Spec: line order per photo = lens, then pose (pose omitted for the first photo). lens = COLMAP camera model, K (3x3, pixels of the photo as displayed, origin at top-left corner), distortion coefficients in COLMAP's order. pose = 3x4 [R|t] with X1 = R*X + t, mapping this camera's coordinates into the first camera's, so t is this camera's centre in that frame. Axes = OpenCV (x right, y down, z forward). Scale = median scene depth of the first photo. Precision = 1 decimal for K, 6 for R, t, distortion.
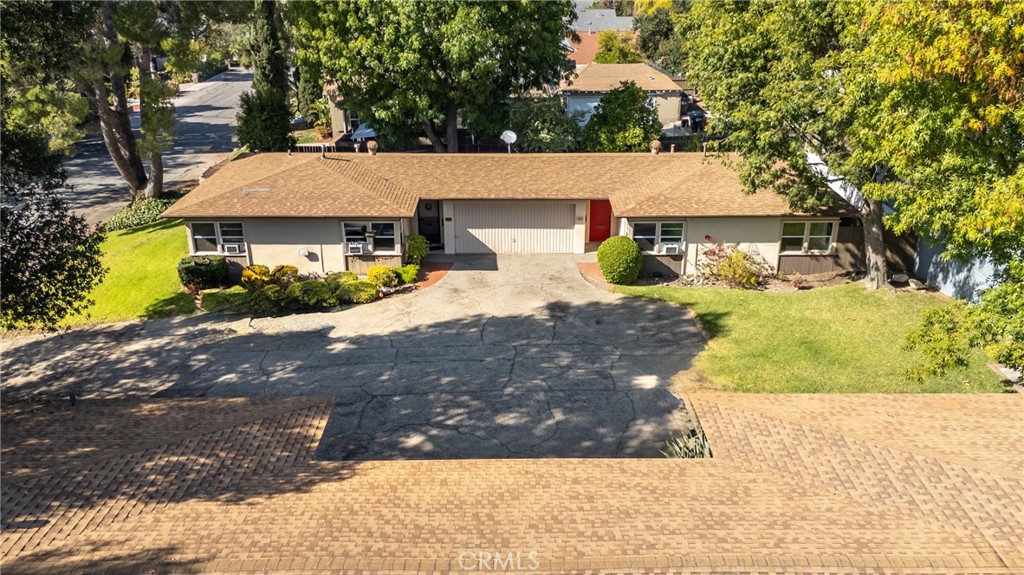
lens RADIAL K [[817.8, 0, 510.8], [0, 817.8, 290.8], [0, 0, 1]] dist [0.002689, -0.001437]
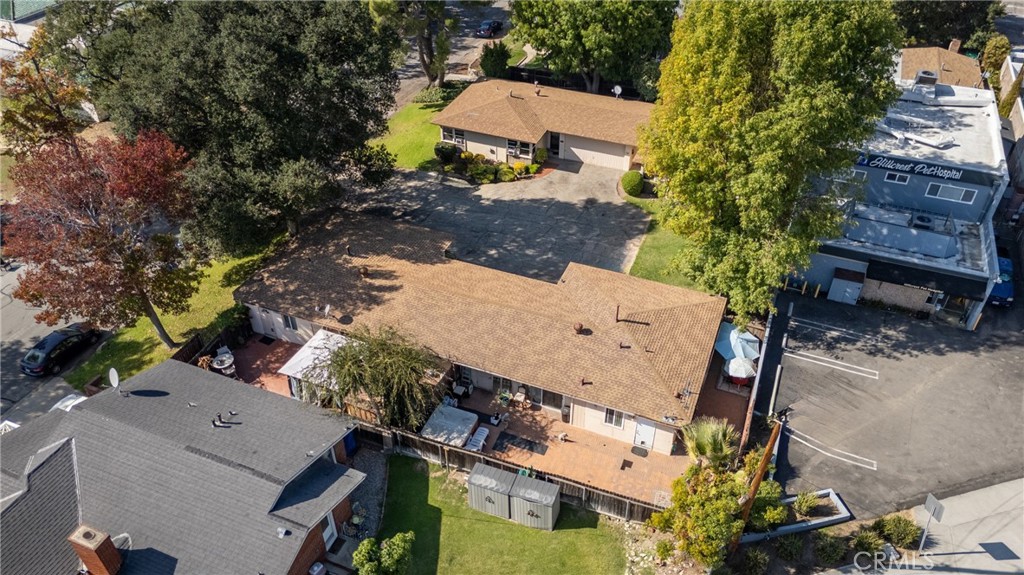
lens RADIAL K [[817.8, 0, 511.9], [0, 817.8, 286.4], [0, 0, 1]] dist [0.002689, -0.001437]
pose [[0.914617, 0.239324, -0.325882, 0.588603], [-0.136035, 0.941158, 0.309381, -0.383926], [0.380749, -0.238634, 0.893355, -0.972612]]
